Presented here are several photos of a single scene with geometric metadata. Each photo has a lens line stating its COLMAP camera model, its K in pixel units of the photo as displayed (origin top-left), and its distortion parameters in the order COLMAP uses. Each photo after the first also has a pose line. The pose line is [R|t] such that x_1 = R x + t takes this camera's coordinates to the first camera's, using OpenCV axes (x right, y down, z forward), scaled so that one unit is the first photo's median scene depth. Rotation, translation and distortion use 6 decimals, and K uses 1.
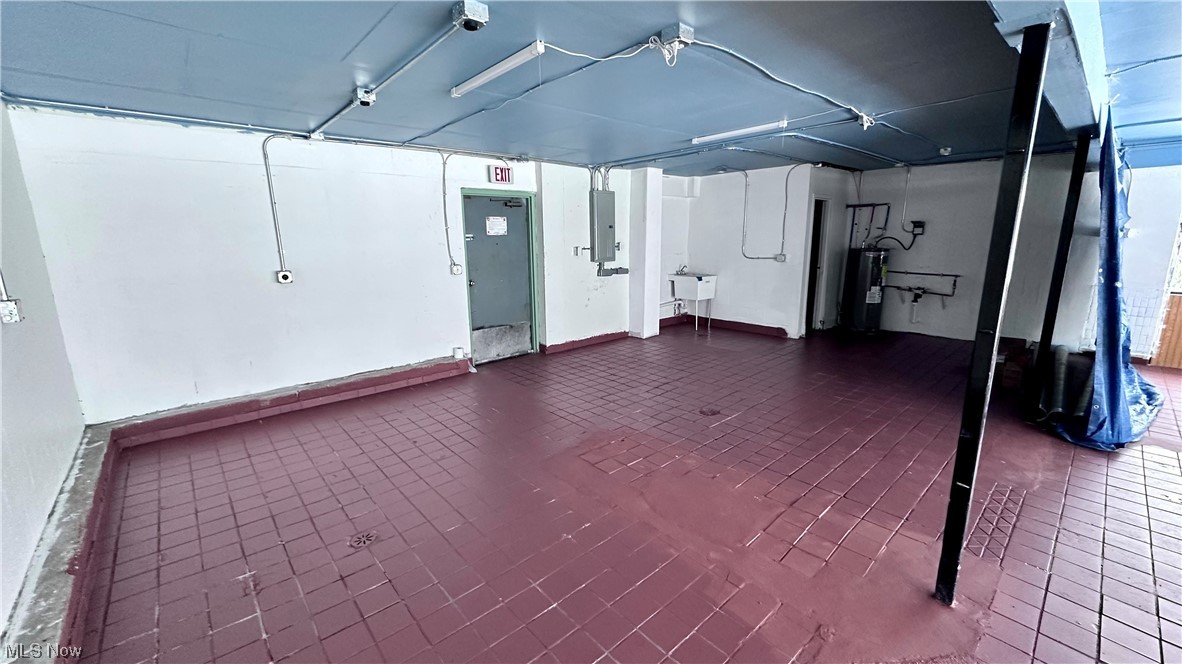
lens RADIAL K [[468.4, 0, 591.0], [0, 468.4, 332.0], [0, 0, 1]] dist [-0.006946, 0.000112]
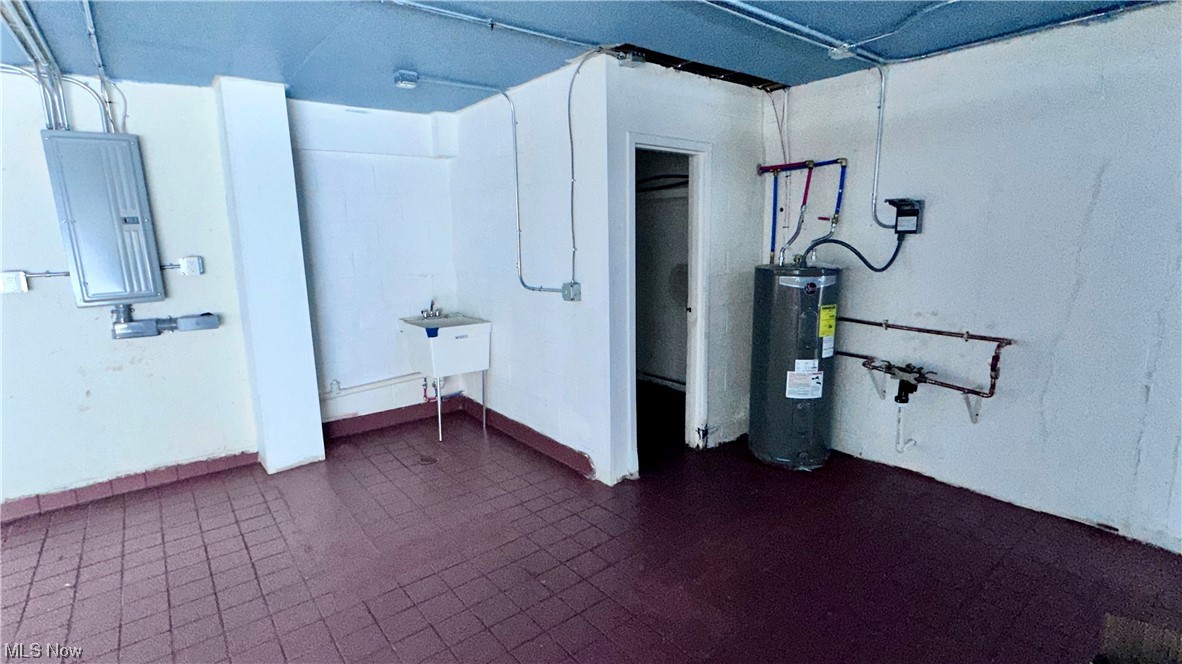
lens RADIAL K [[563.4, 0, 591.0], [0, 563.4, 332.0], [0, 0, 1]] dist [-0.001419, 0.000033]
pose [[0.998407, 0.003275, -0.056326, 0.455989], [-0.004767, 0.999641, -0.026379, -0.109558], [0.056220, 0.026606, 0.998064, 0.503001]]
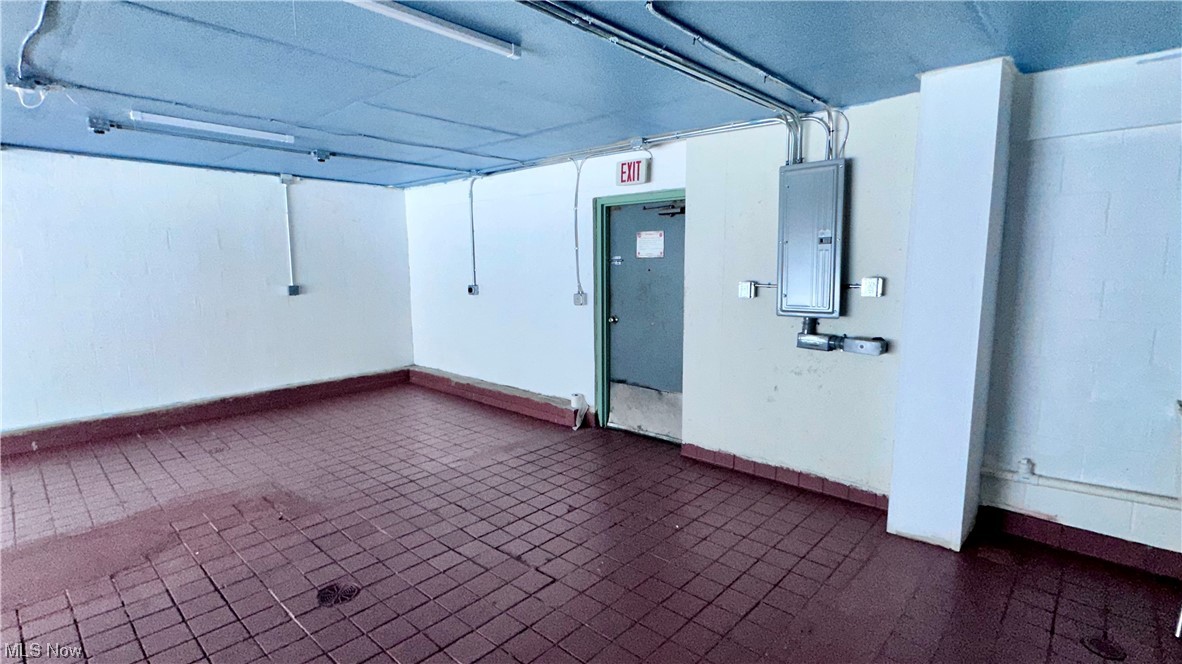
lens RADIAL K [[563.4, 0, 591.0], [0, 563.4, 332.0], [0, 0, 1]] dist [-0.001419, 0.000033]
pose [[0.095328, 0.141622, -0.985320, 0.529891], [-0.198224, 0.972705, 0.120631, -0.154487], [0.975510, 0.183814, 0.120799, 0.704824]]
